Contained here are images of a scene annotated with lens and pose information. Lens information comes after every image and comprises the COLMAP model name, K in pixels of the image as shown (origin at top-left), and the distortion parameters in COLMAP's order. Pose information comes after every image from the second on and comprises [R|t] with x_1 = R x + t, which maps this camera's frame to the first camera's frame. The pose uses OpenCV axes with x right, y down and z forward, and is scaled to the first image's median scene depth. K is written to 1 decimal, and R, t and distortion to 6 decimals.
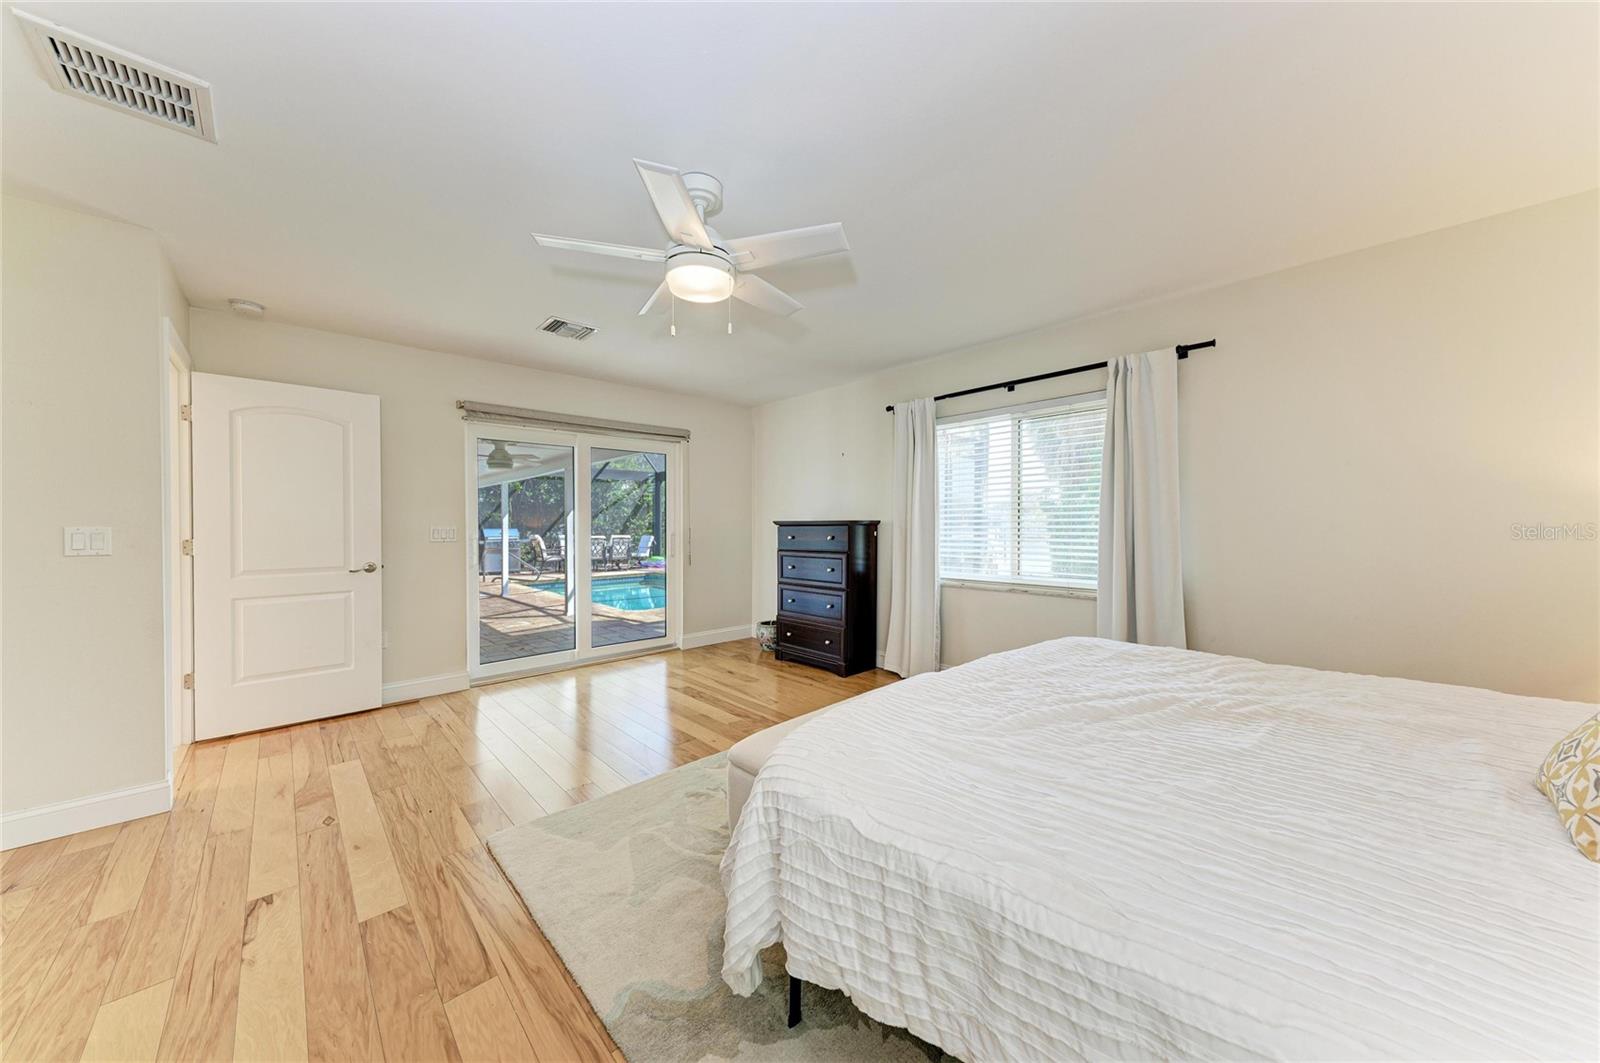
lens RADIAL K [[545.8, 0, 801.0], [0, 545.8, 528.3], [0, 0, 1]] dist [0.008431, -0.001053]
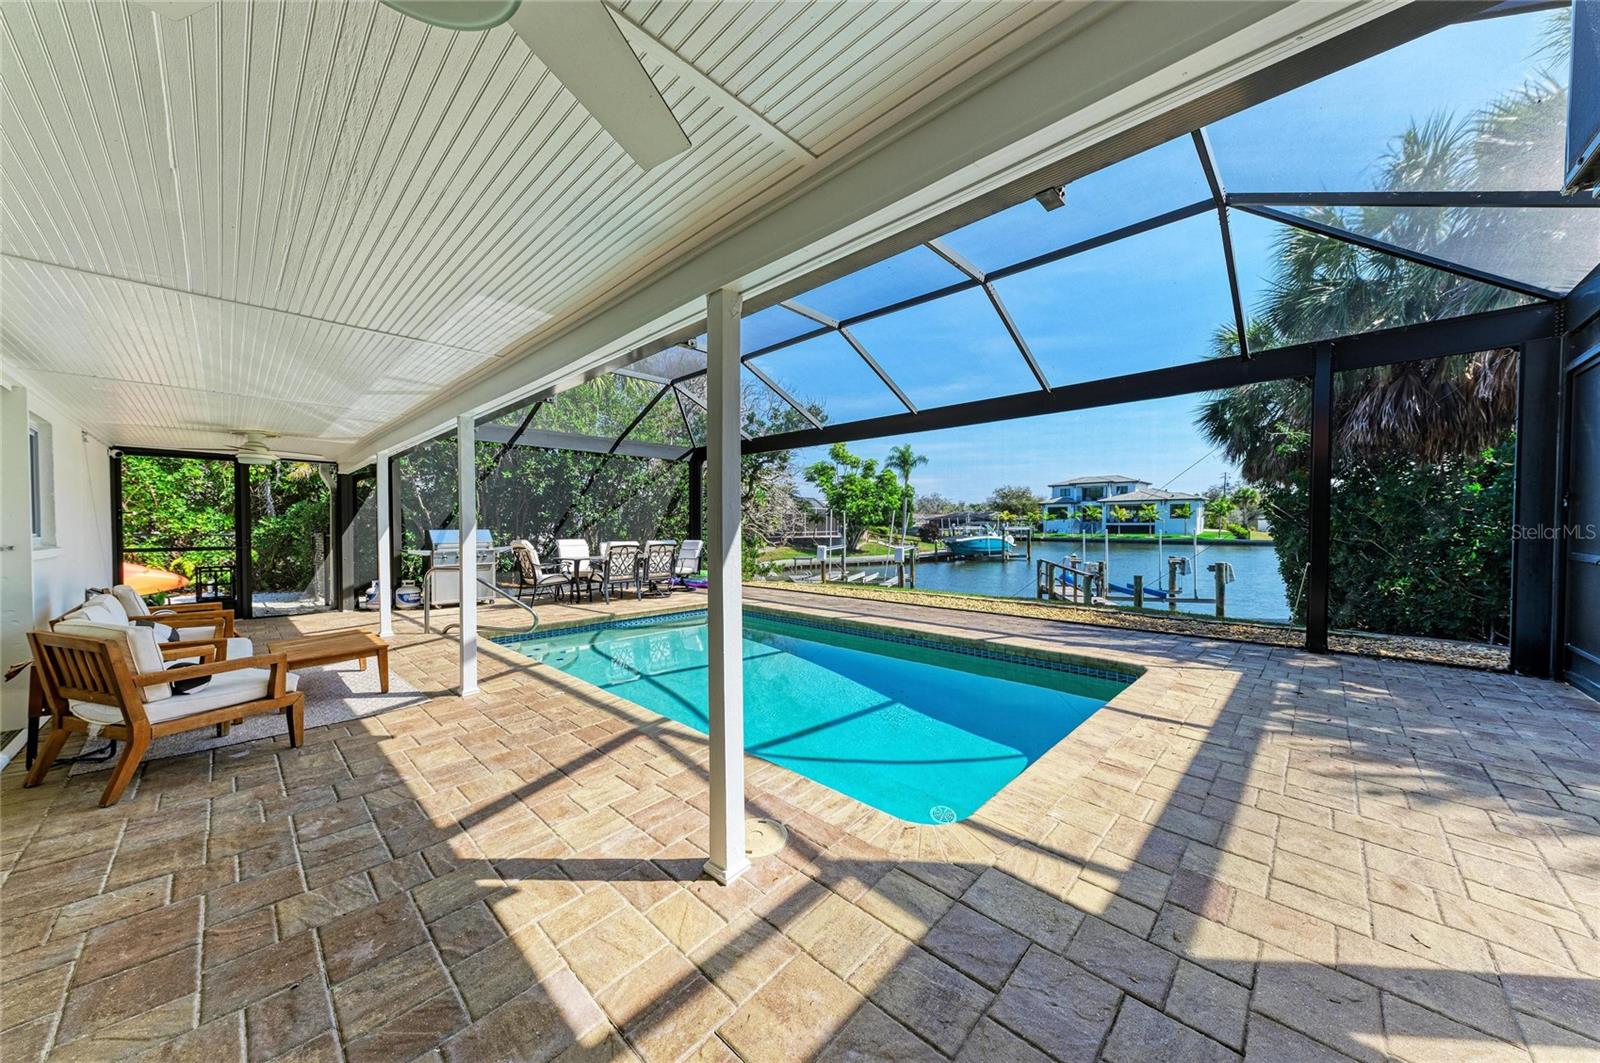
lens RADIAL K [[545.8, 0, 796.0], [0, 545.8, 533.4], [0, 0, 1]] dist [0.008431, -0.001053]
pose [[0.999279, -0.001217, 0.037949, -0.204588], [0.000968, 0.999978, 0.006591, 0.000970], [-0.037956, -0.006549, 0.999258, 0.383067]]
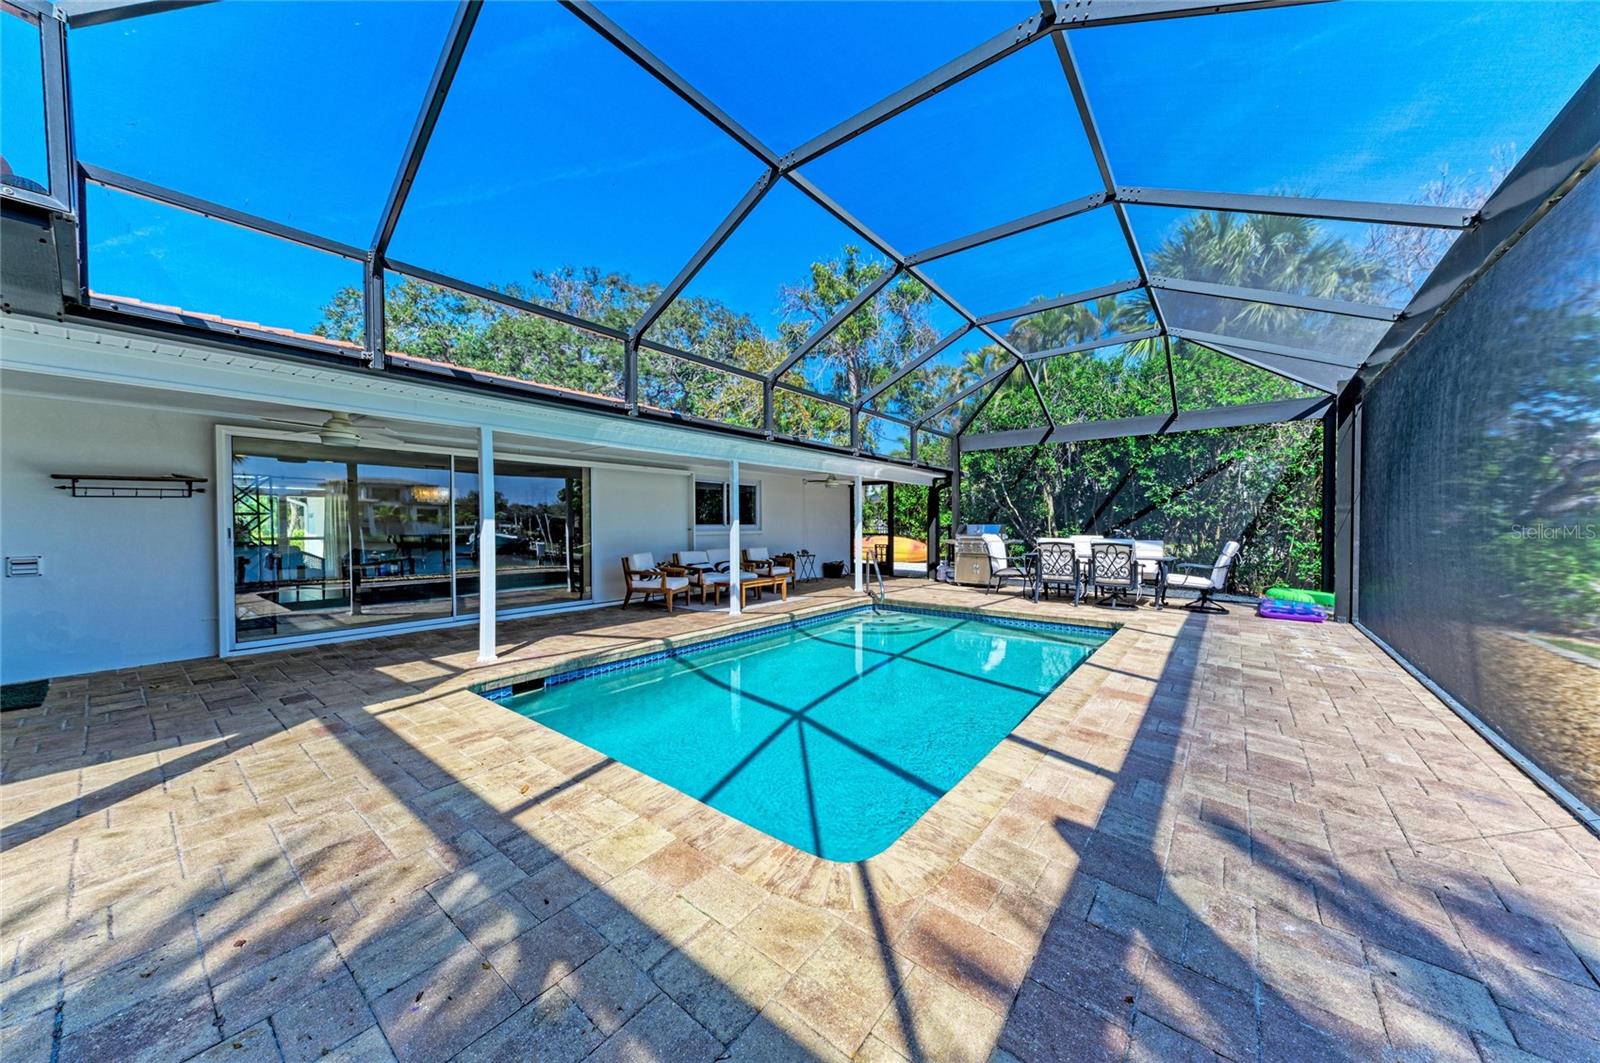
lens RADIAL K [[545.8, 0, 796.6], [0, 545.8, 525.7], [0, 0, 1]] dist [0.008431, -0.001053]
pose [[0.127044, 0.007297, -0.991870, 0.136424], [-0.008306, 0.999946, 0.006293, 0.000293], [0.991862, 0.007439, 0.127098, 0.662793]]
